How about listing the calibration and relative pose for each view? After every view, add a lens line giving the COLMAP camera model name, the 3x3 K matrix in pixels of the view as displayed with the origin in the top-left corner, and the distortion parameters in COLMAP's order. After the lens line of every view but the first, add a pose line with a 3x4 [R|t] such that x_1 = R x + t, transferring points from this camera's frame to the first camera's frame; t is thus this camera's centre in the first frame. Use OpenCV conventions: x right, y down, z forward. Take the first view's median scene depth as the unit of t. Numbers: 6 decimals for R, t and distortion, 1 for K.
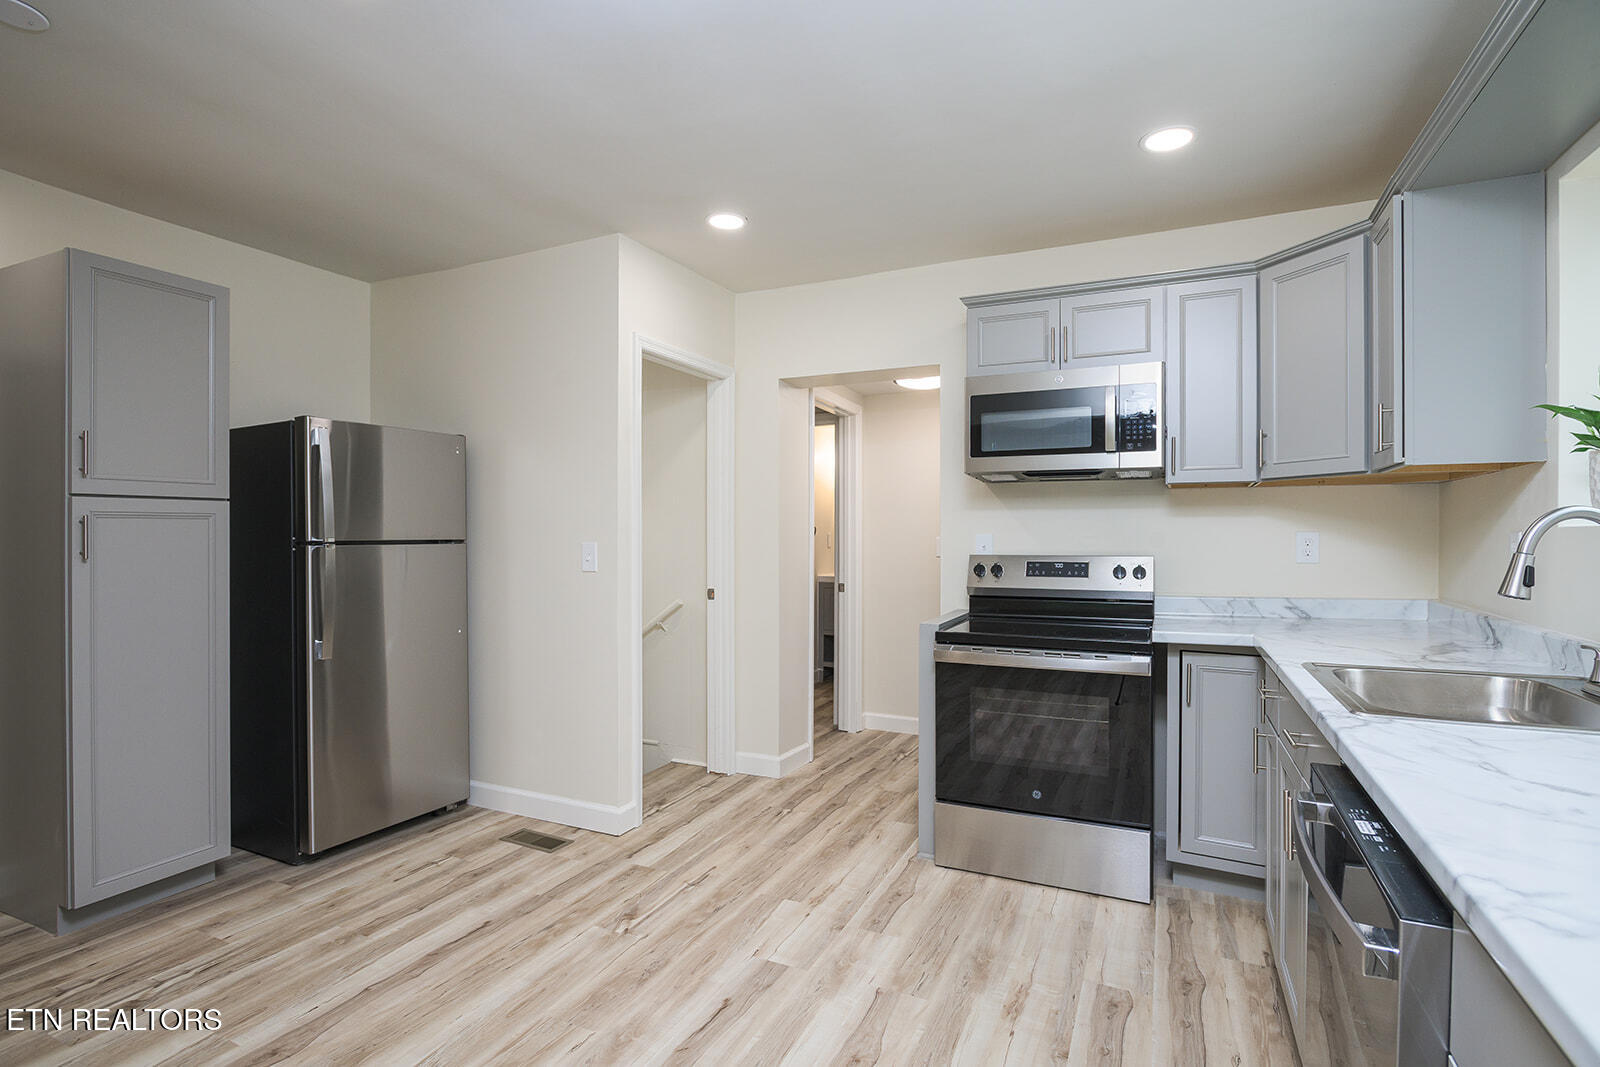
lens RADIAL K [[777.7, 0, 800.0], [0, 777.7, 533.5], [0, 0, 1]] dist [-0.010280, 0.000463]
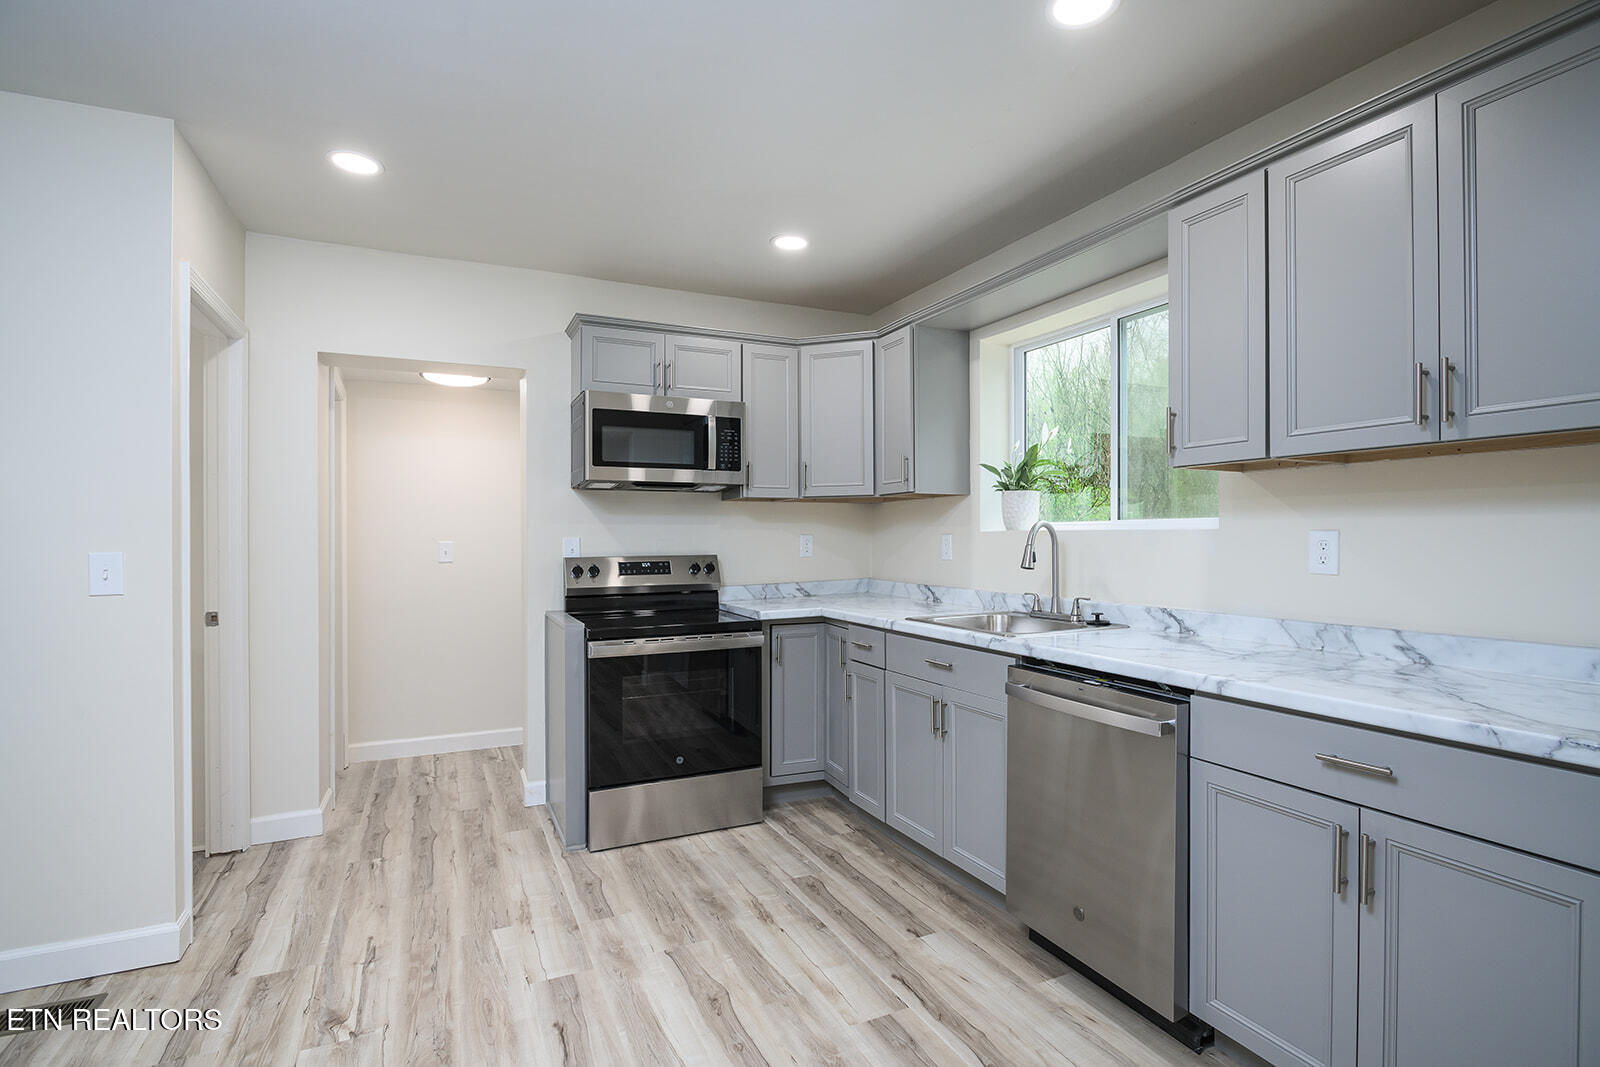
lens RADIAL K [[772.0, 0, 804.4], [0, 772.0, 536.7], [0, 0, 1]] dist [-0.015581, 0.001857]
pose [[0.630061, -0.003247, 0.776539, -0.446949], [0.004331, 0.999990, 0.000667, 0.000113], [-0.776534, 0.002942, 0.630069, 0.115262]]
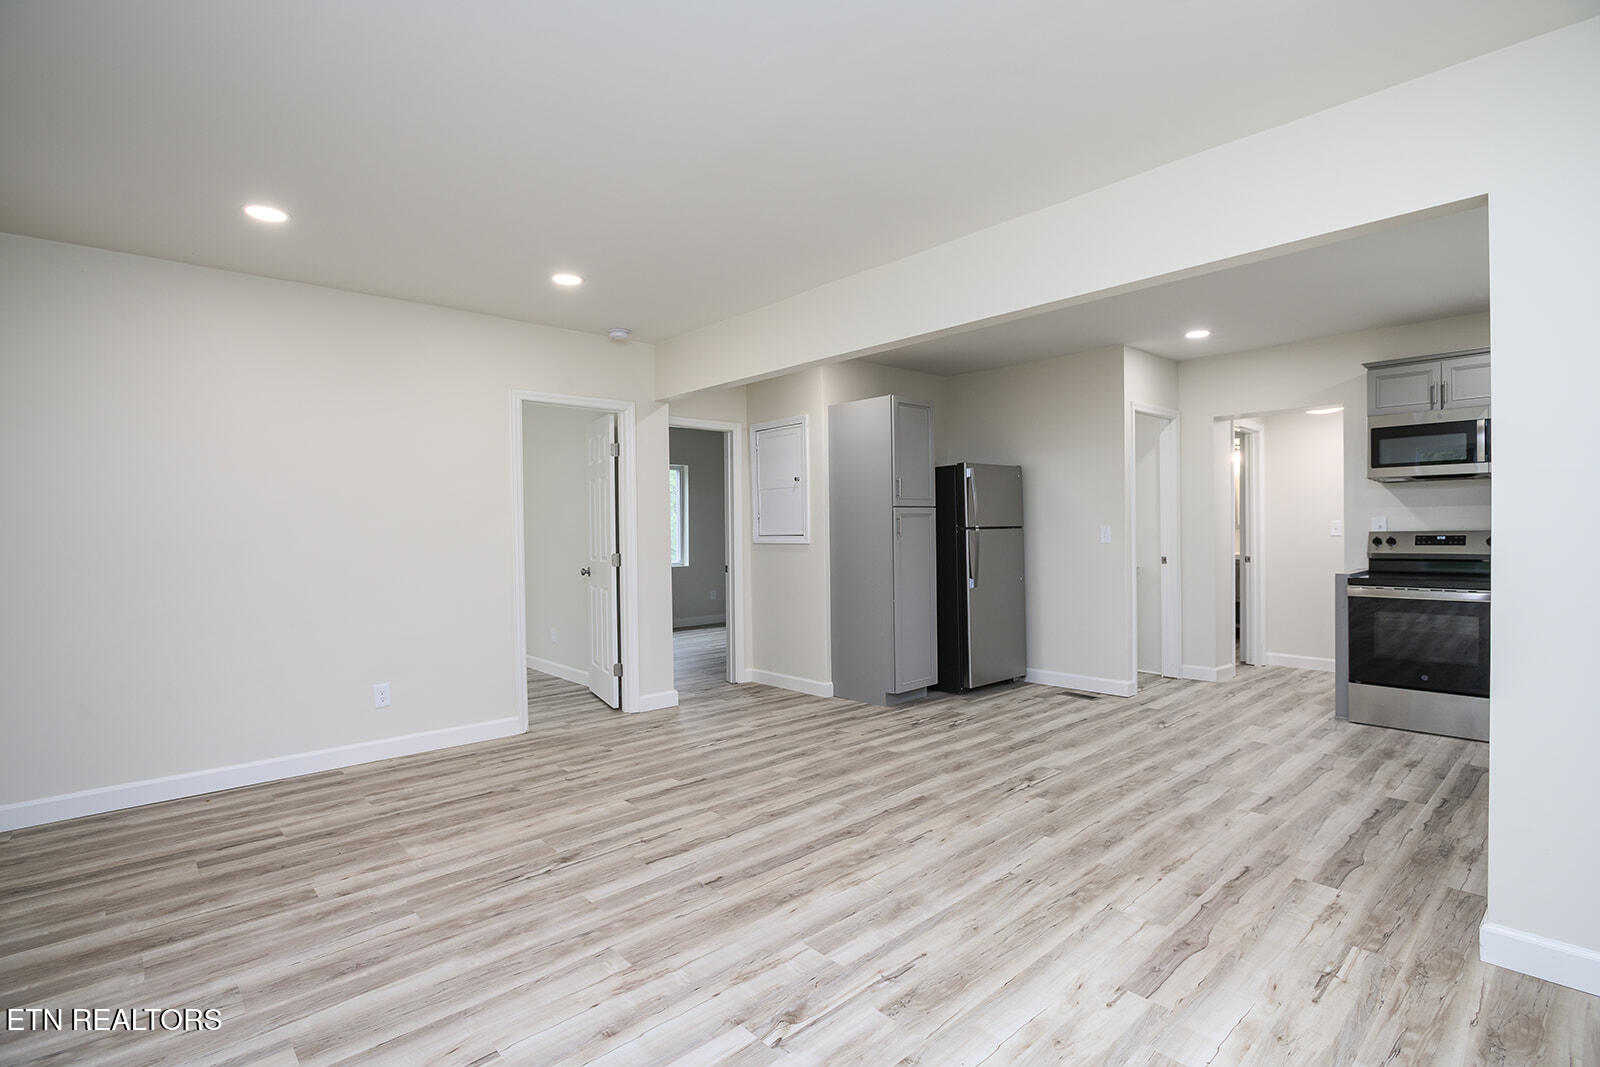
lens RADIAL K [[761.0, 0, 804.2], [0, 761.0, 536.7], [0, 0, 1]] dist [-0.016486, 0.000233]
pose [[0.924968, -0.009158, -0.379934, -0.274929], [0.014845, 0.999817, 0.012042, 0.004097], [0.379755, -0.016779, 0.924935, -0.880259]]
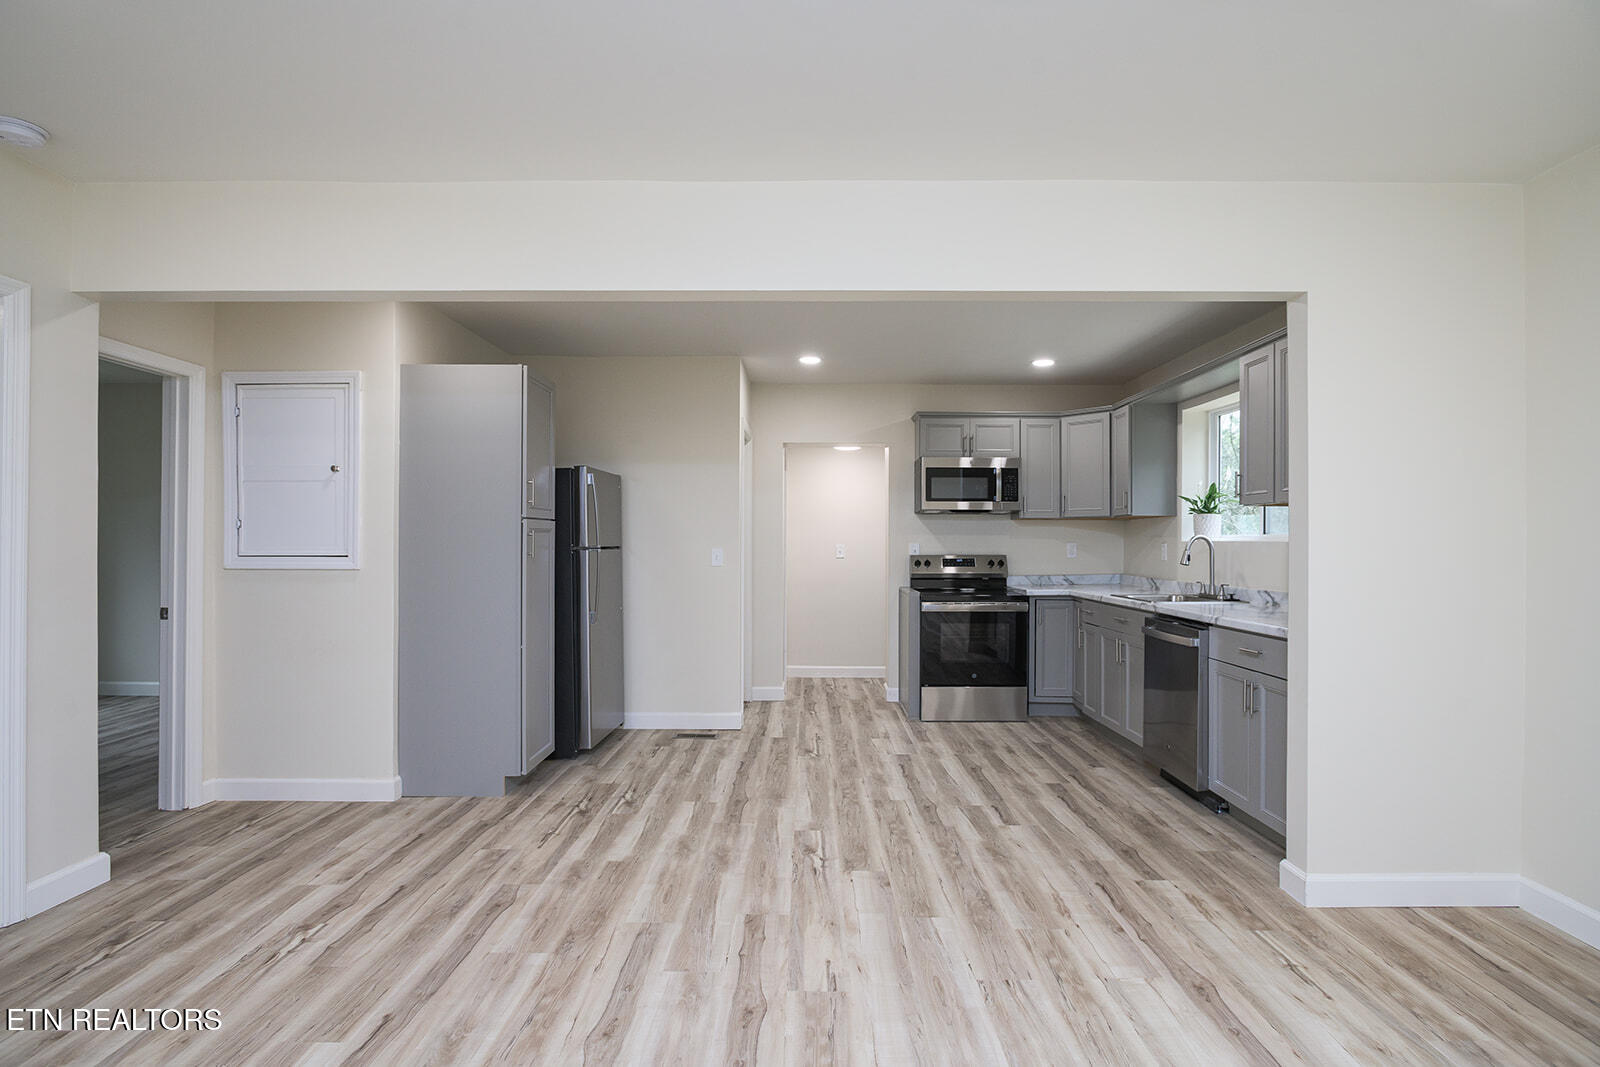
lens RADIAL K [[772.0, 0, 804.4], [0, 772.0, 536.7], [0, 0, 1]] dist [-0.015581, 0.001857]
pose [[0.906576, 0.005274, 0.422009, -0.857590], [-0.002657, 0.999973, -0.006788, -0.001747], [-0.422033, 0.005032, 0.906566, -0.558584]]
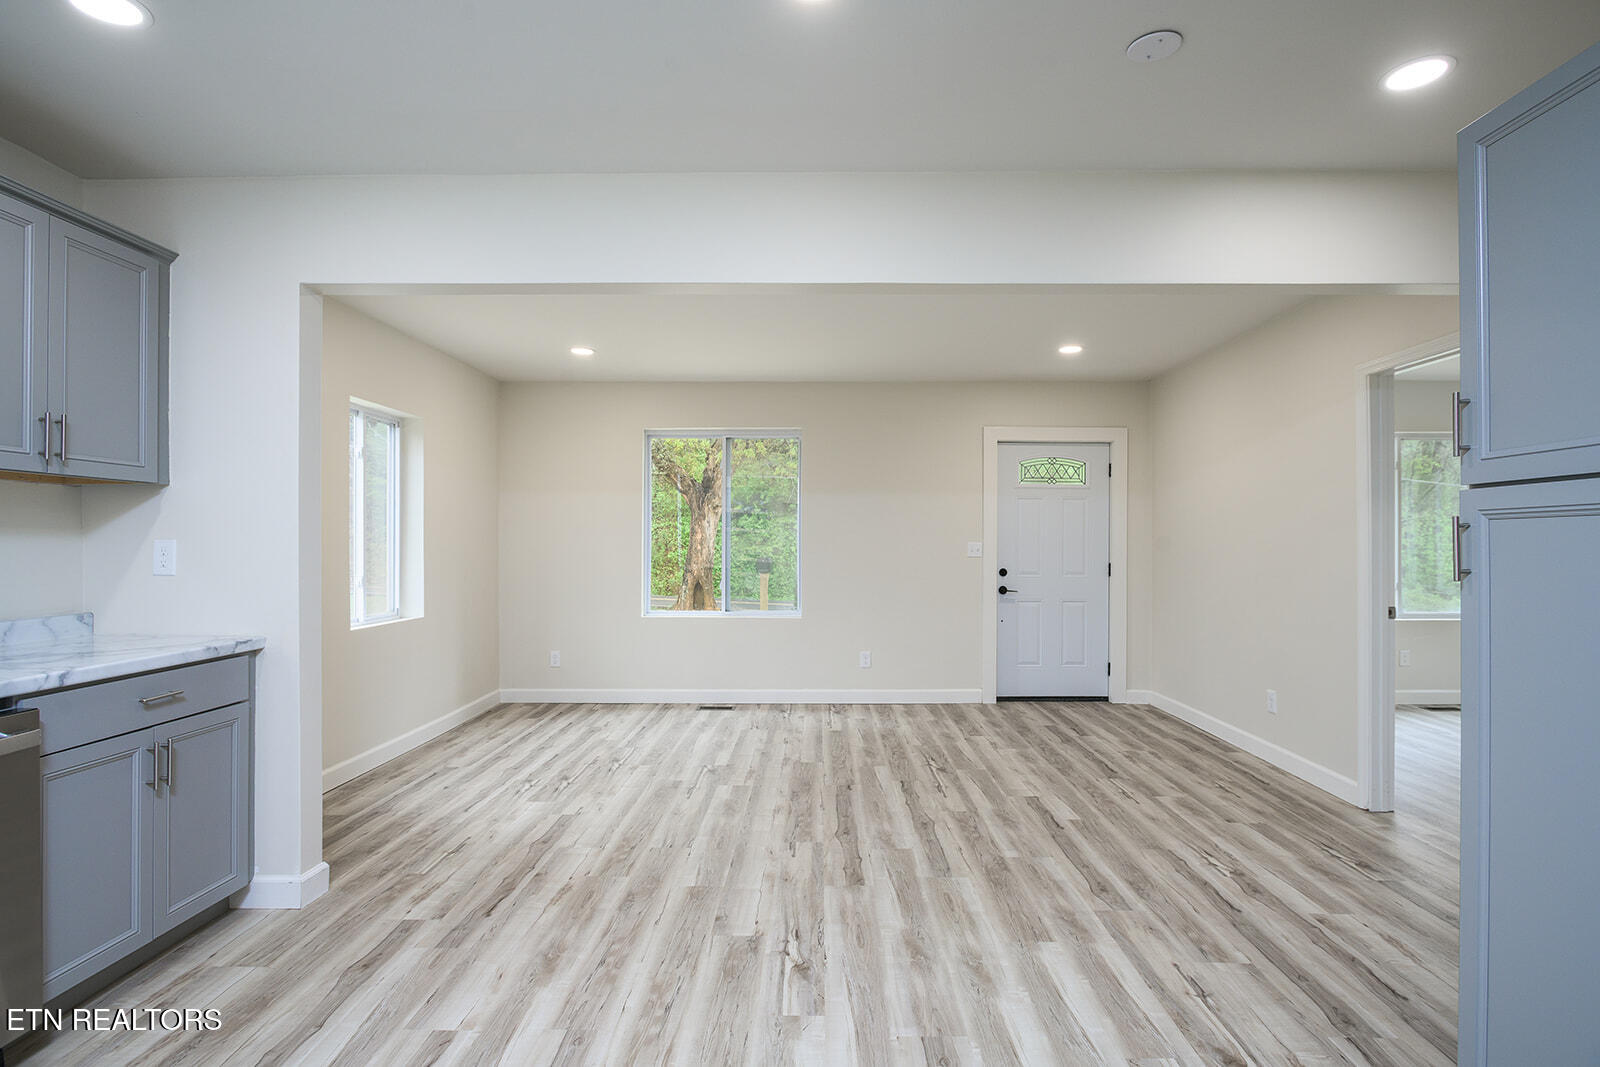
lens RADIAL K [[788.2, 0, 812.8], [0, 788.2, 539.9], [0, 0, 1]] dist [-0.018944, 0.000598]
pose [[-0.908900, -0.004358, -0.416991, -0.095525], [-0.002378, 0.999983, -0.005269, 0.001053], [0.417007, -0.003797, -0.908895, 1.091993]]
